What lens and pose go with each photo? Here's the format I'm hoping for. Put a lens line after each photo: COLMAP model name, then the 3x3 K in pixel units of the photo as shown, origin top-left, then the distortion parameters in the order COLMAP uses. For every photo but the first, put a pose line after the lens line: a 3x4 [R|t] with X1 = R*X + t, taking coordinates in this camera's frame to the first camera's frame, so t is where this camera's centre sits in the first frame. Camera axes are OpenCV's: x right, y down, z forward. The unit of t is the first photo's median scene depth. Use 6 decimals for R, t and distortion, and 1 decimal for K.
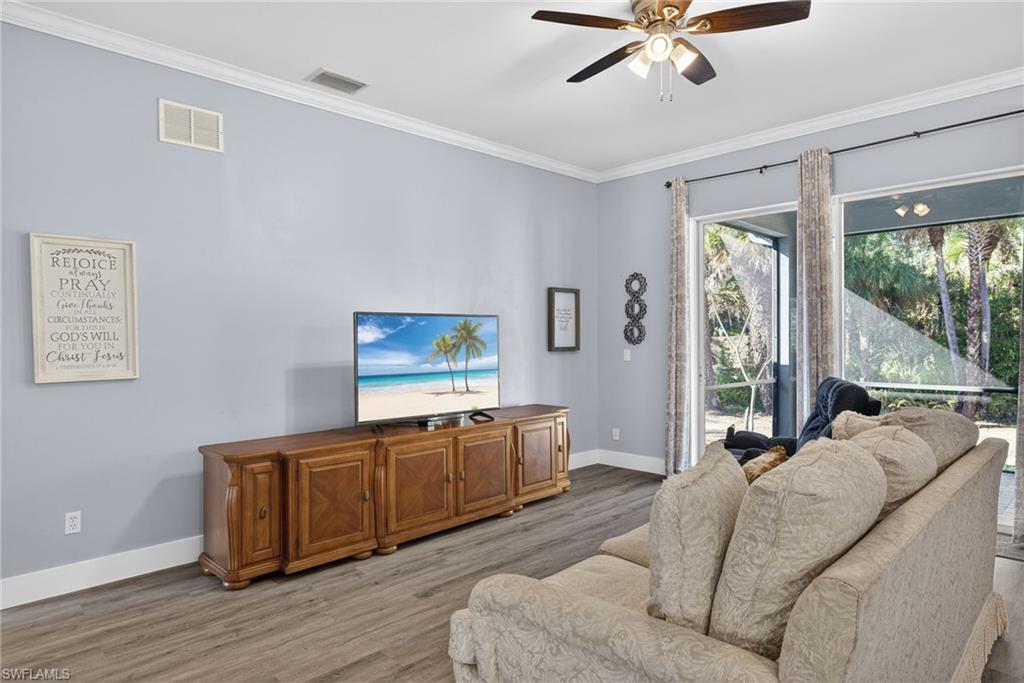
lens RADIAL K [[586.0, 0, 512.0], [0, 586.0, 341.5], [0, 0, 1]] dist [0.003823, 0.000291]
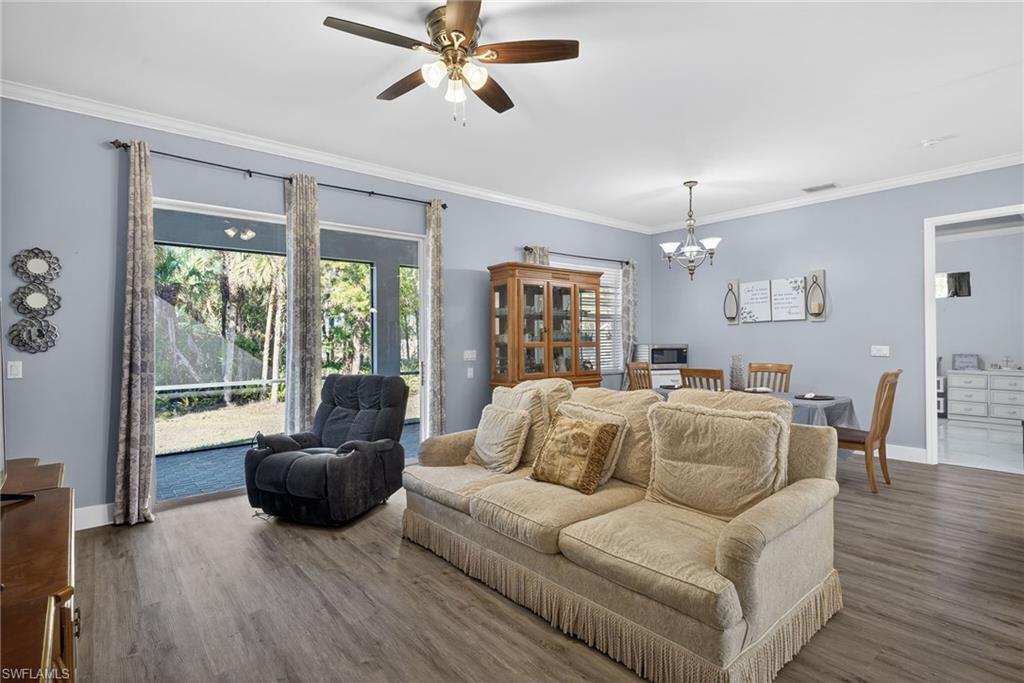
lens RADIAL K [[509.5, 0, 519.3], [0, 509.5, 340.4], [0, 0, 1]] dist [-0.001807, 0.000141]
pose [[0.068357, 0.001910, 0.997659, -0.489275], [0.017397, 0.999844, -0.003107, 0.002190], [-0.997509, 0.017569, 0.068313, 0.587284]]
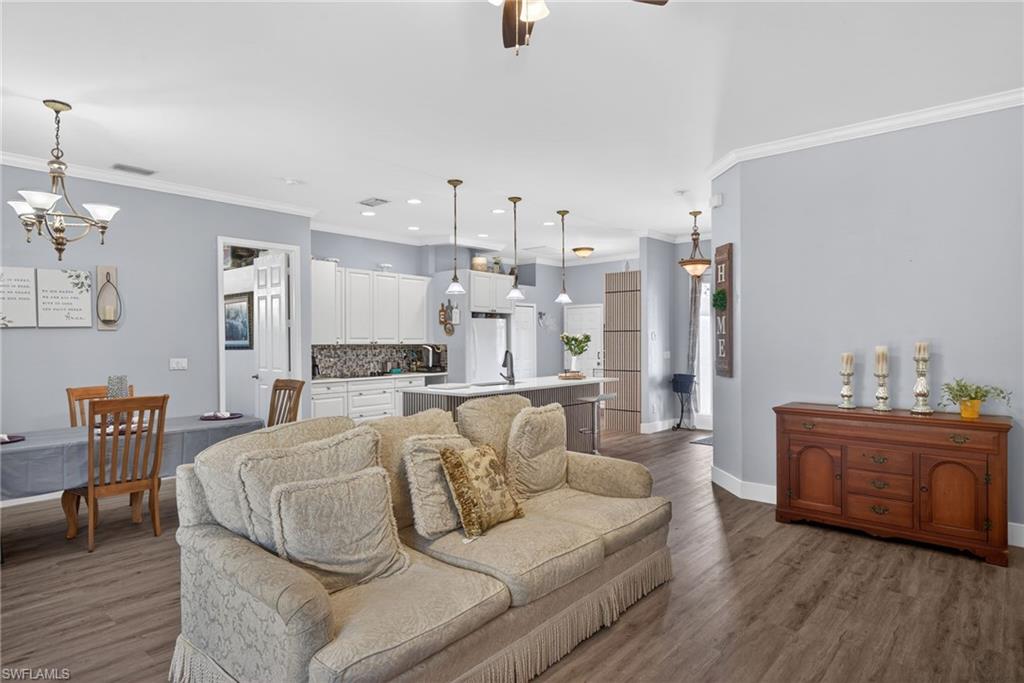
lens RADIAL K [[572.8, 0, 512.0], [0, 572.8, 341.5], [0, 0, 1]] dist [0.001623, 0.000237]
pose [[-0.996004, 0.009770, -0.088771, 0.249972], [0.008708, 0.999886, 0.012342, -0.025071], [0.088881, 0.011519, -0.995976, 1.253245]]
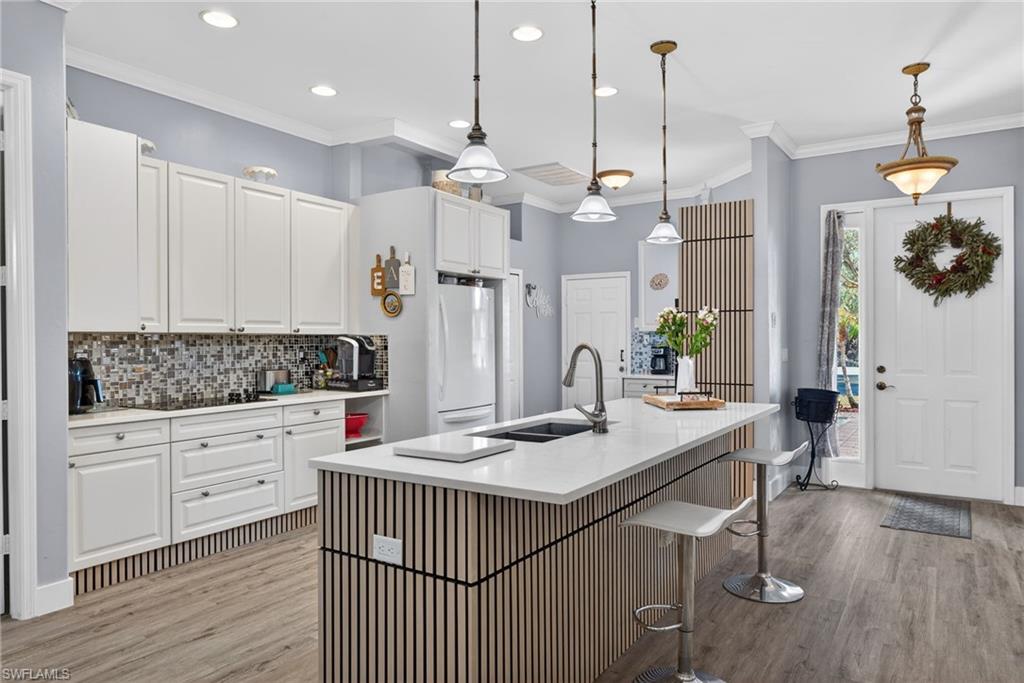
lens RADIAL K [[667.2, 0, 512.0], [0, 667.2, 341.5], [0, 0, 1]] dist [0.005227, 0.003360]
pose [[-0.973138, 0.009517, -0.230027, 0.368484], [0.005389, 0.999813, 0.018567, 0.000788], [0.230160, 0.016828, -0.973007, 0.366817]]
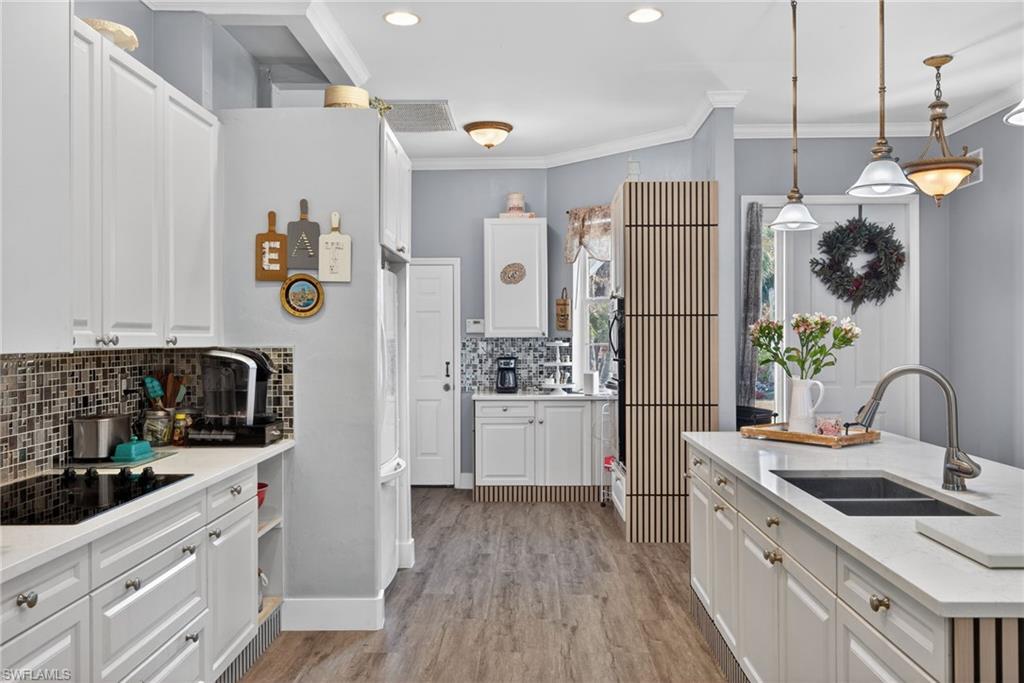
lens RADIAL K [[827.0, 0, 512.0], [0, 827.0, 341.5], [0, 0, 1]] dist [0.001192, -0.000154]
pose [[-0.708315, 0.010523, -0.705818, 0.808343], [-0.001894, 0.999857, 0.016807, -0.012895], [0.705894, 0.013241, -0.708194, -0.097668]]
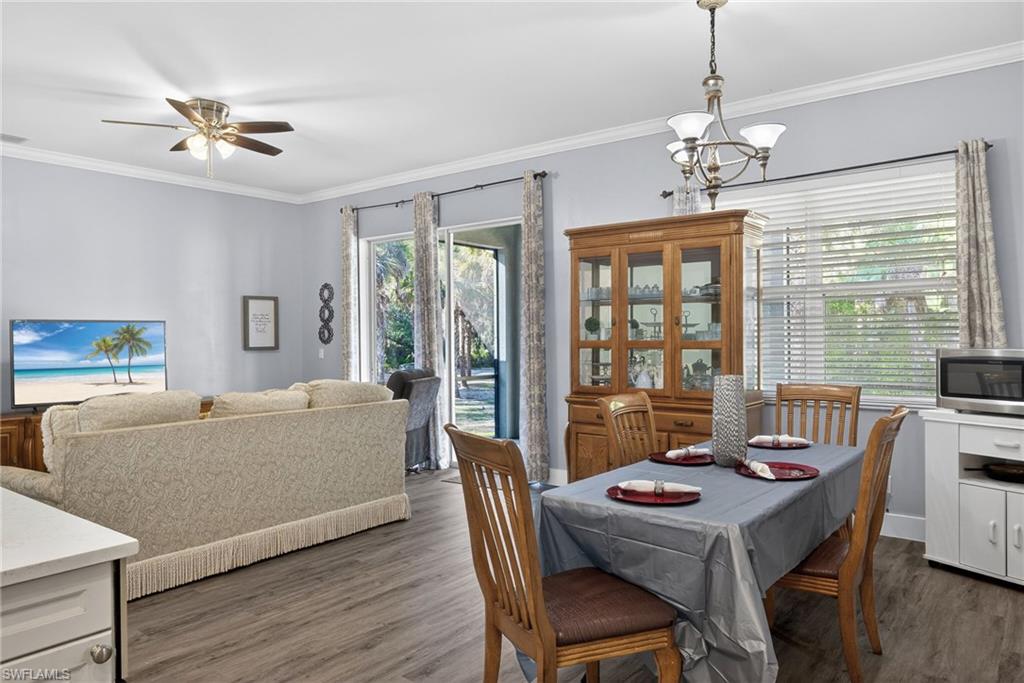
lens RADIAL K [[686.6, 0, 512.0], [0, 686.6, 341.5], [0, 0, 1]] dist [0.003941, -0.001926]
pose [[0.990804, -0.006646, 0.135142, 0.568977], [0.007052, 0.999972, -0.002521, 0.008055], [-0.135121, 0.003451, 0.990823, -0.592974]]
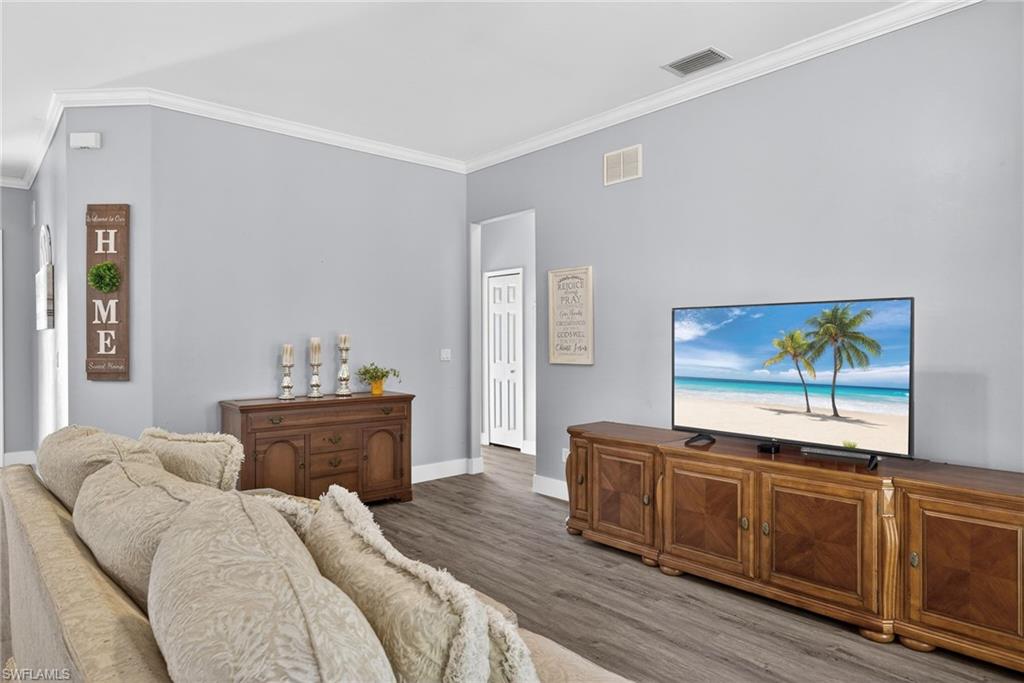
lens RADIAL K [[614.8, 0, 515.0], [0, 614.8, 337.7], [0, 0, 1]] dist [-0.005279, -0.000367]
pose [[-0.038092, 0.004885, -0.999262, 0.669288], [-0.004285, 0.999978, 0.005052, -0.005655], [0.999265, 0.004474, -0.038070, 0.720436]]
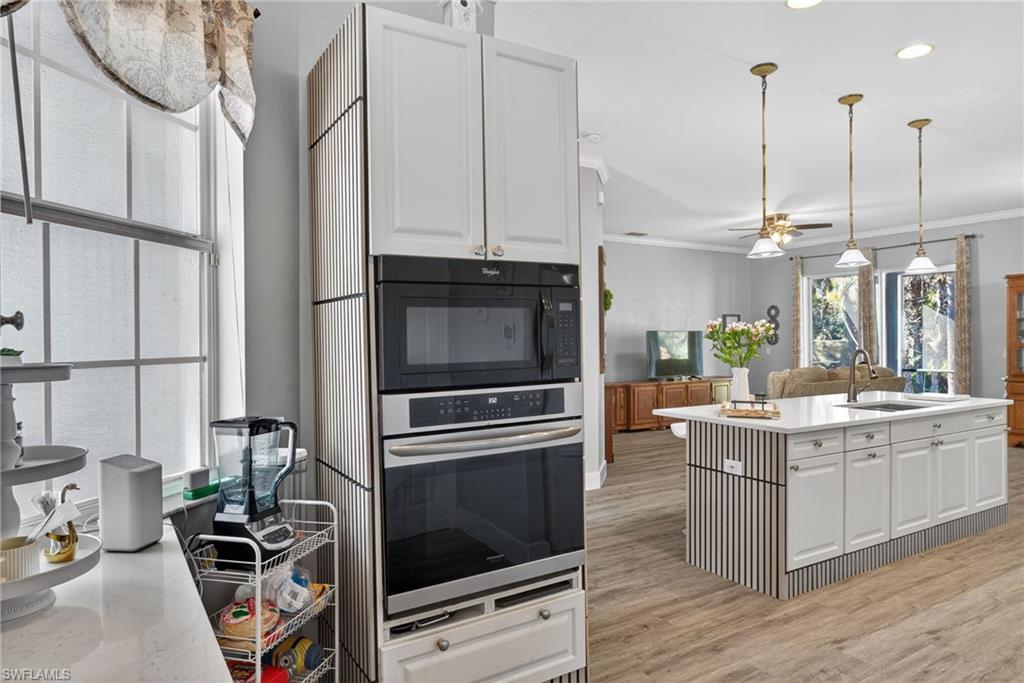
lens RADIAL K [[635.4, 0, 512.0], [0, 635.4, 341.5], [0, 0, 1]] dist [0.003665, -0.001814]
pose [[0.978658, -0.003320, -0.205471, -0.251439], [0.001853, 0.999971, -0.007334, 0.009936], [0.205489, 0.006797, 0.978636, -1.554755]]
